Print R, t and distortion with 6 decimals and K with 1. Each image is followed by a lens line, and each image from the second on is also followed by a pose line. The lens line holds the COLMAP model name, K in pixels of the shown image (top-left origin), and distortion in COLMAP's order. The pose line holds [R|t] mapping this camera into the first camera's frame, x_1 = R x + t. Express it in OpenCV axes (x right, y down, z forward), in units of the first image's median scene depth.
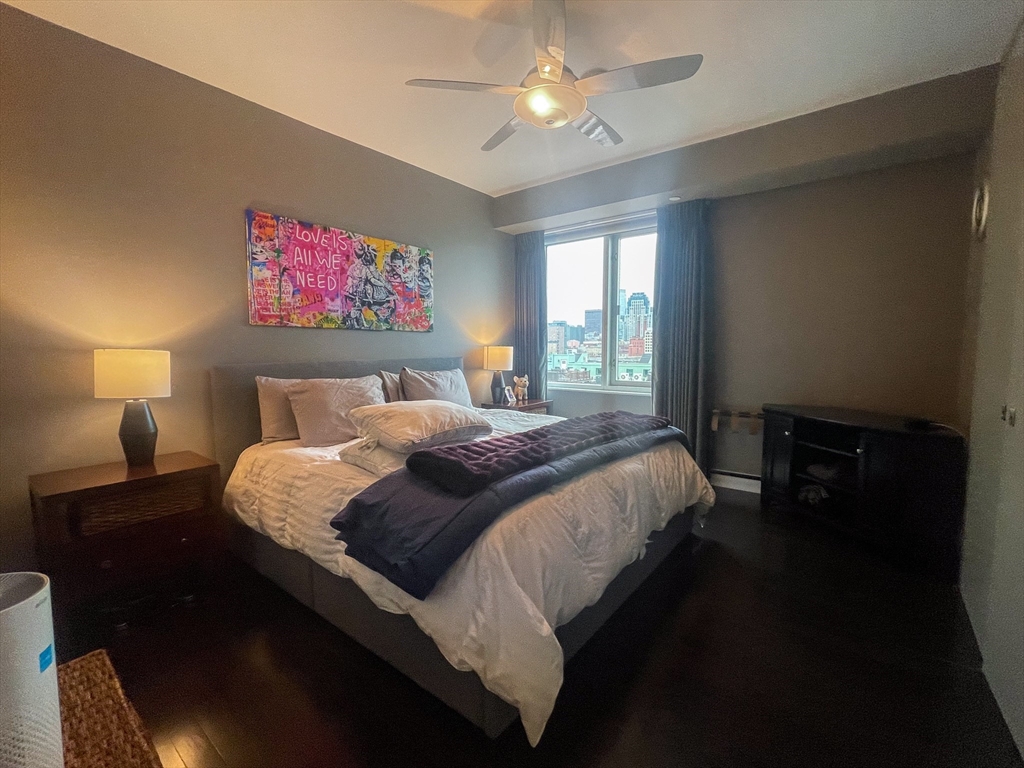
lens RADIAL K [[438.7, 0, 513.8], [0, 438.7, 383.4], [0, 0, 1]] dist [-0.002393, -0.000049]
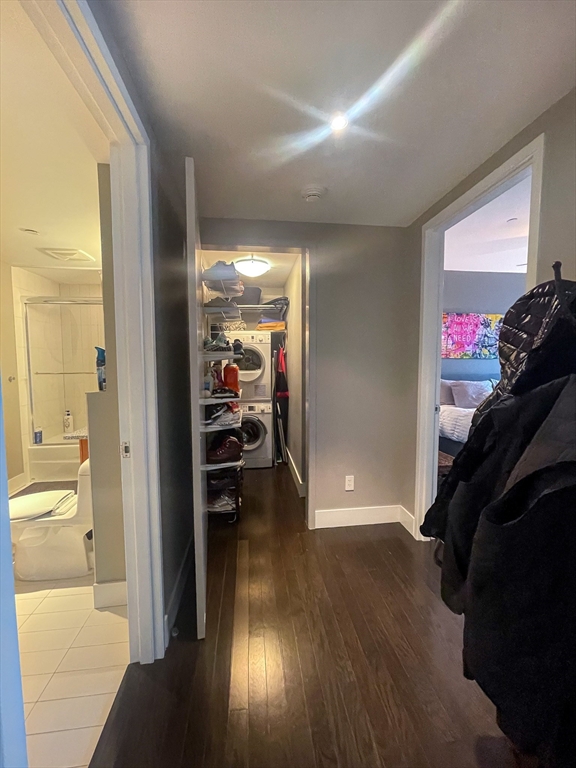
lens RADIAL K [[329.0, 0, 289.1], [0, 329.0, 382.9], [0, 0, 1]] dist [-0.002393, -0.000049]
pose [[0.709892, 0.055375, -0.702131, 0.125852], [-0.060543, 0.998012, 0.017498, 0.024015], [0.701704, 0.030087, 0.711833, -0.839762]]
